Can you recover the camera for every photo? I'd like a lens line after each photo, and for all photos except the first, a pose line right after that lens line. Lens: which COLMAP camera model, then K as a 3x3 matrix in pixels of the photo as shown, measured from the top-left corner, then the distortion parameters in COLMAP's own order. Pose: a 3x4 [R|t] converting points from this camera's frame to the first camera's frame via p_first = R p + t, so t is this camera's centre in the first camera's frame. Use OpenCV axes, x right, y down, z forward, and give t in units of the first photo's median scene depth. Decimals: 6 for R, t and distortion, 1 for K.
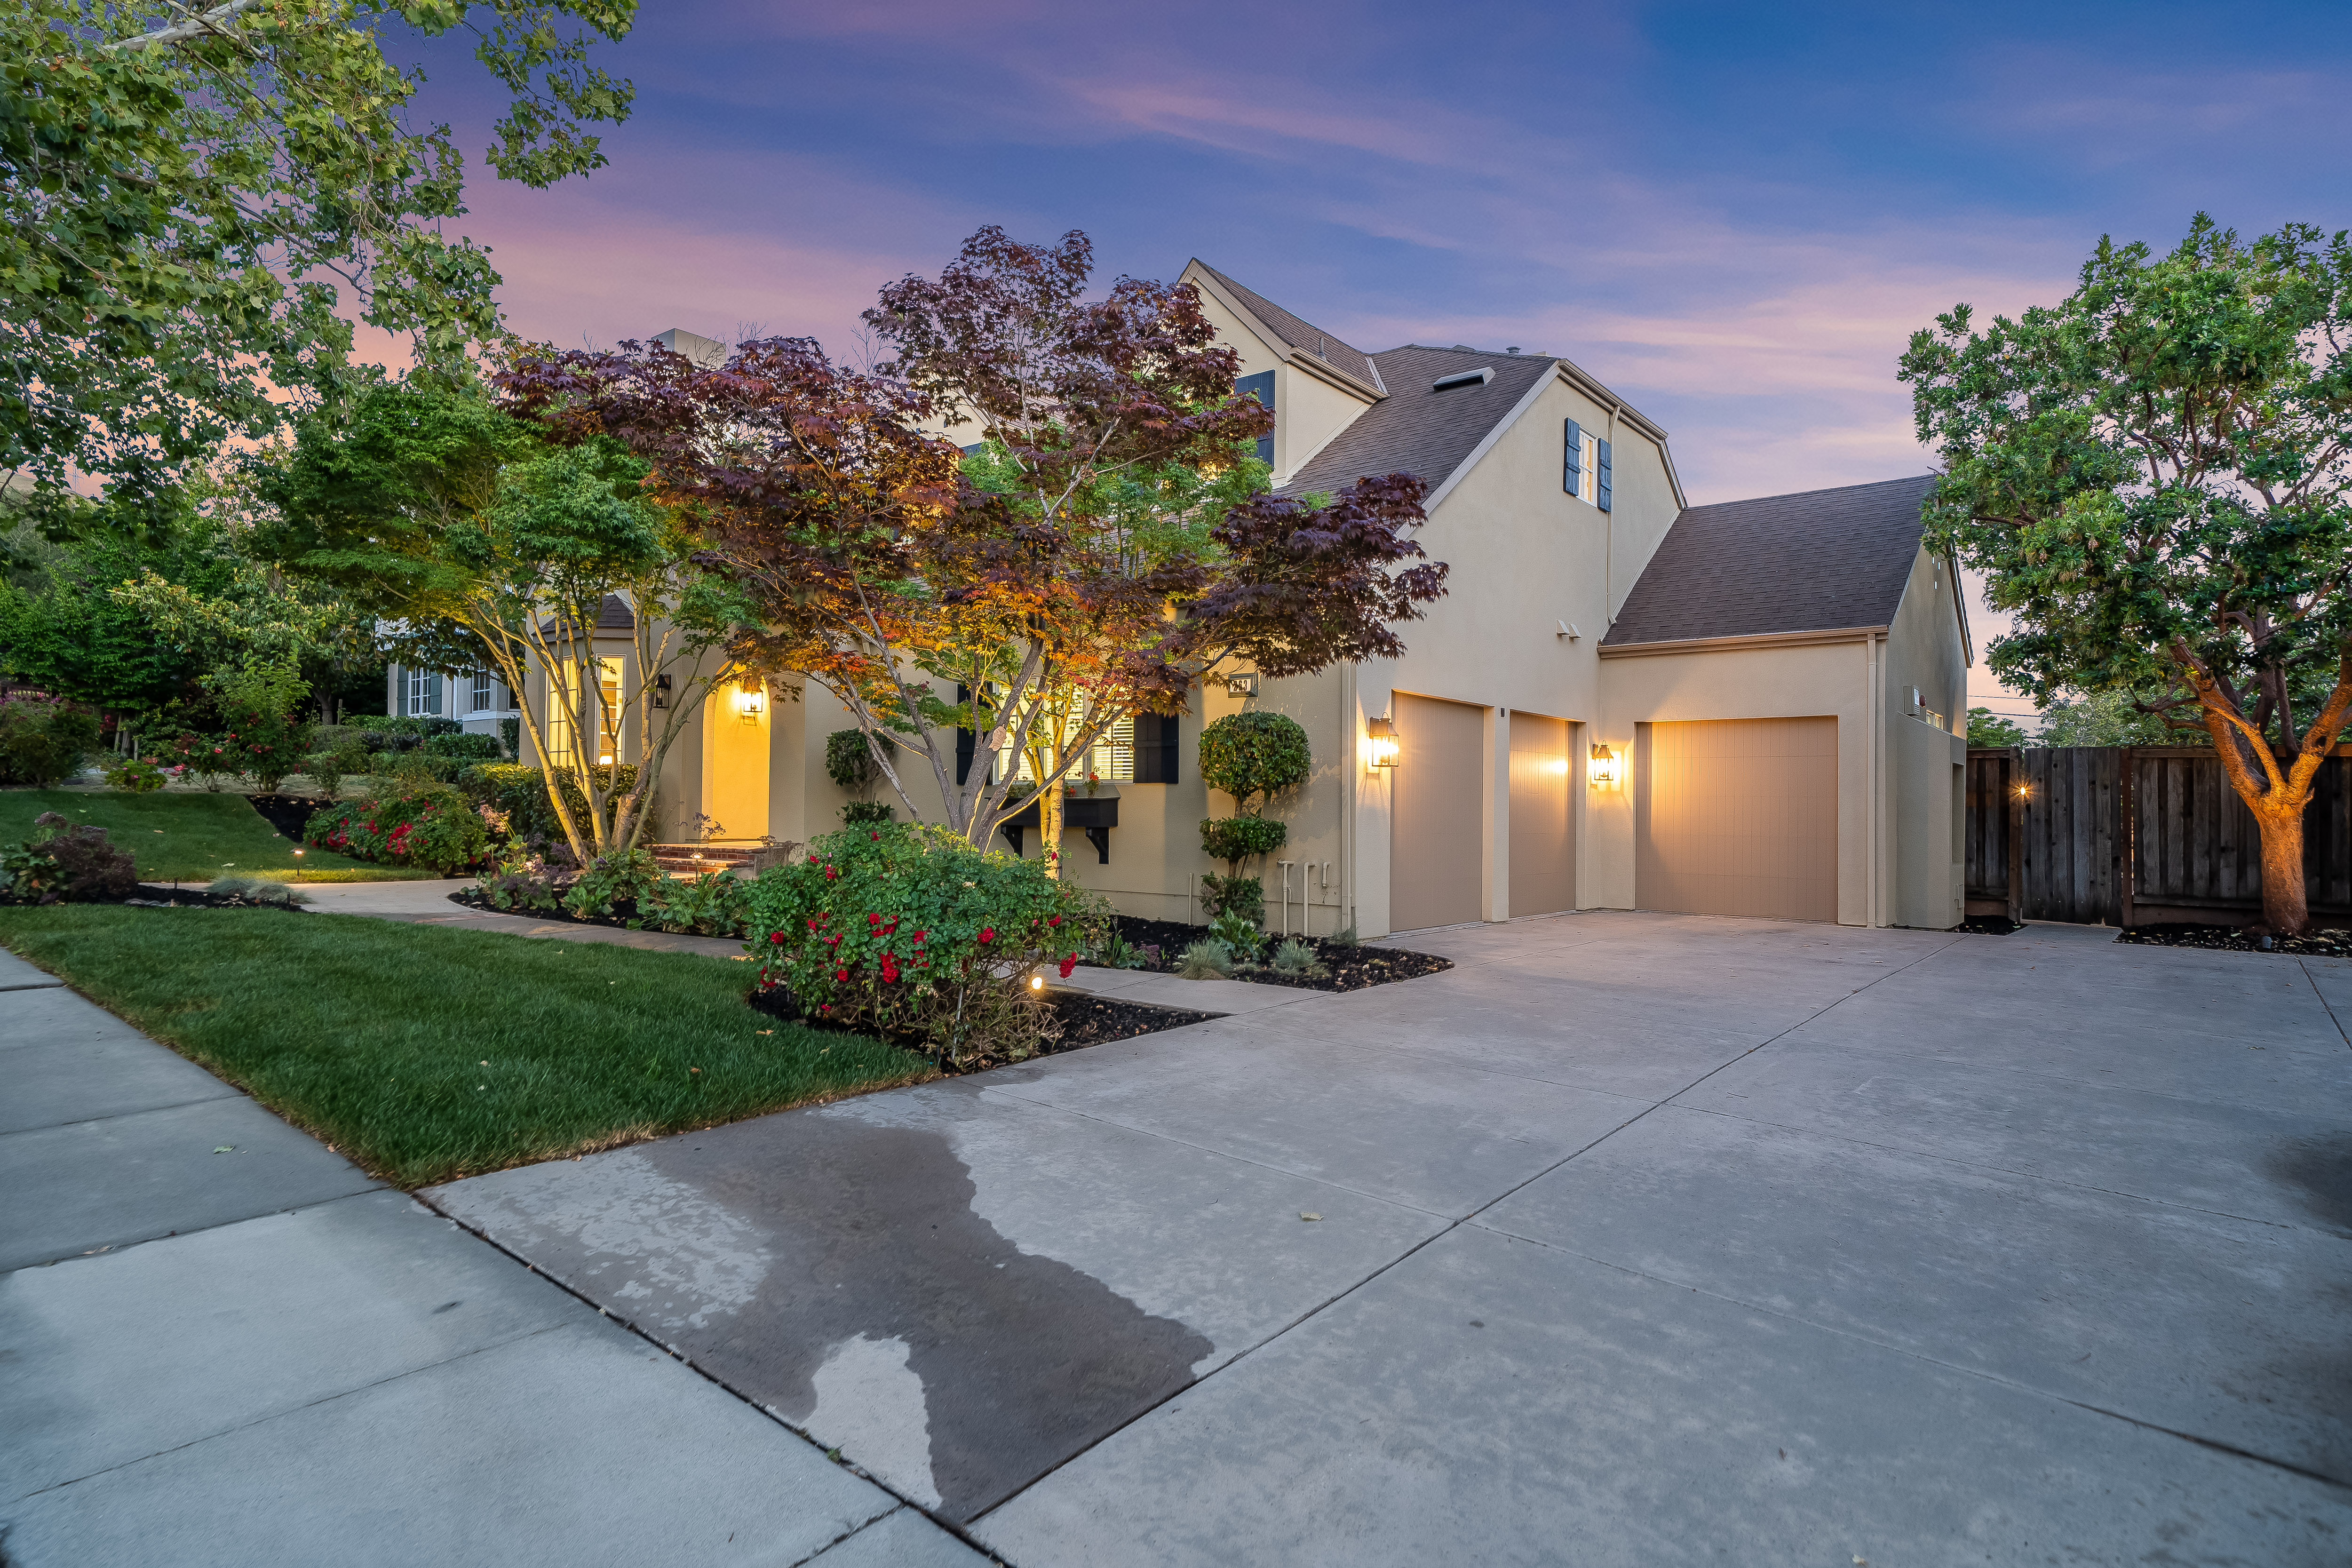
lens RADIAL K [[1173.9, 0, 1238.8], [0, 1173.9, 791.1], [0, 0, 1]] dist [0.019987, 0.000942]
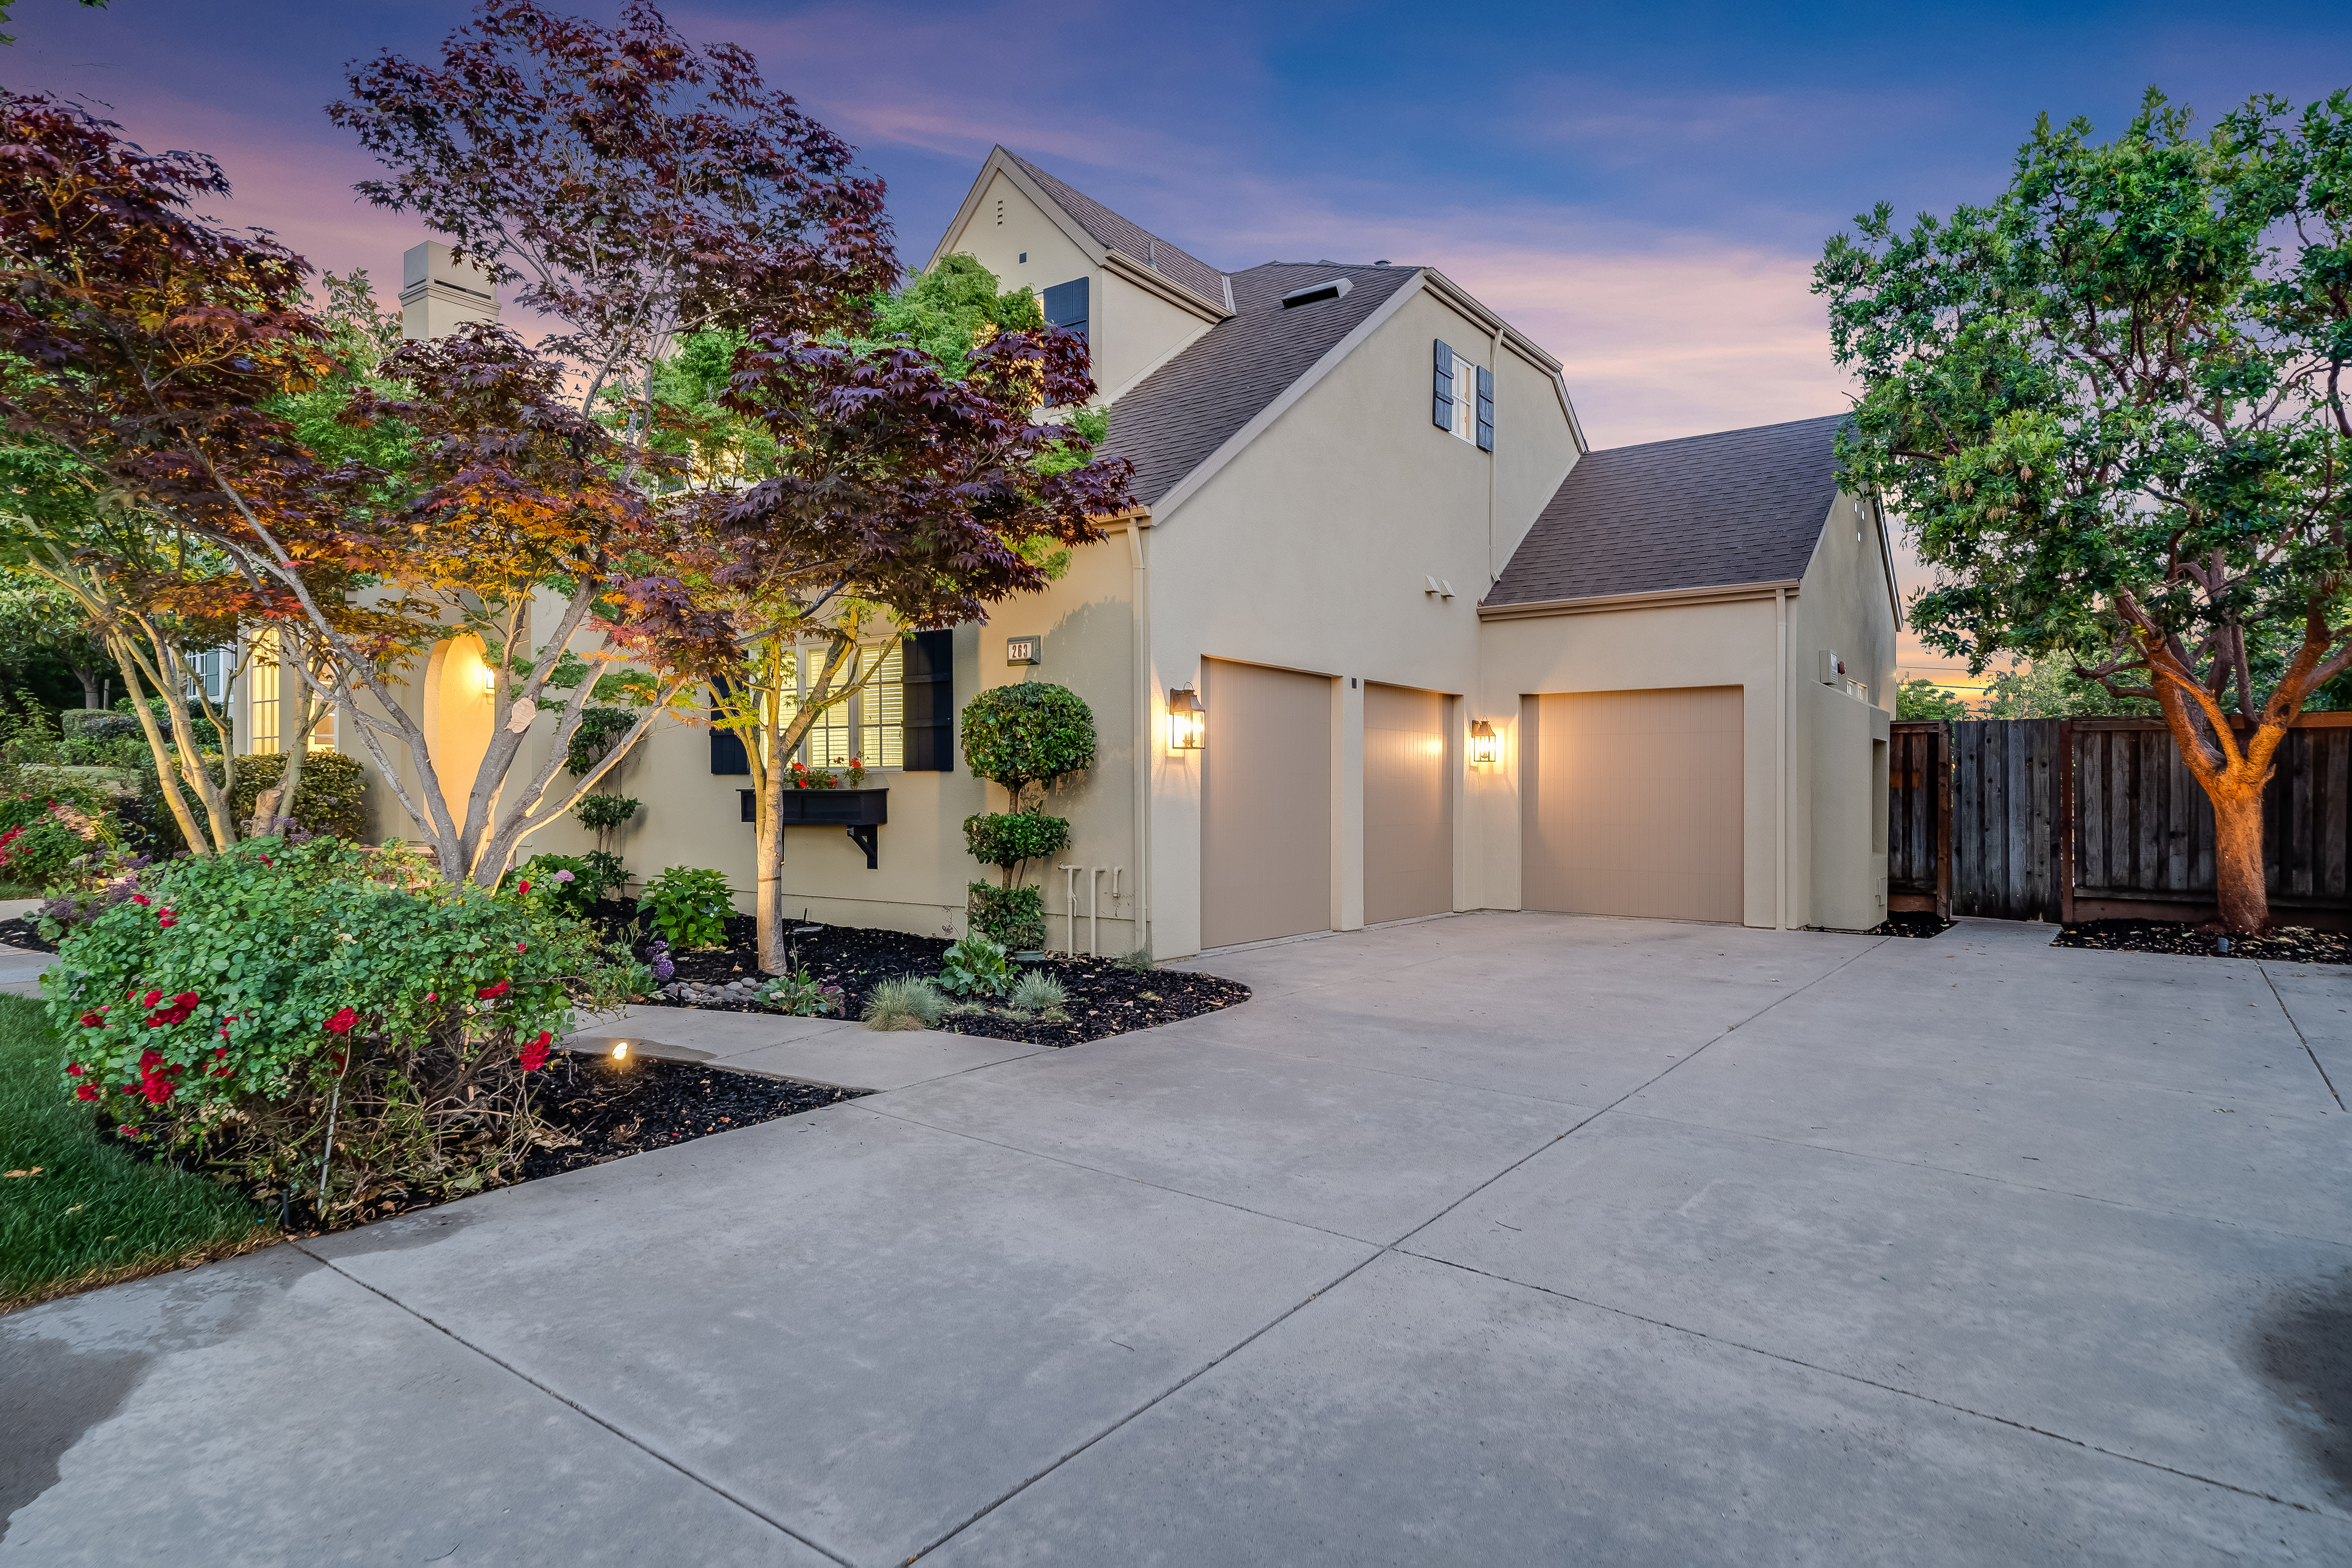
lens RADIAL K [[1306.0, 0, 1174.2], [0, 1306.0, 796.0], [0, 0, 1]] dist [0.024989, 0.000121]
pose [[0.998876, -0.009869, 0.046366, 0.062832], [0.009150, 0.999835, 0.015694, -0.002022], [-0.046514, -0.015252, 0.998801, 0.080263]]
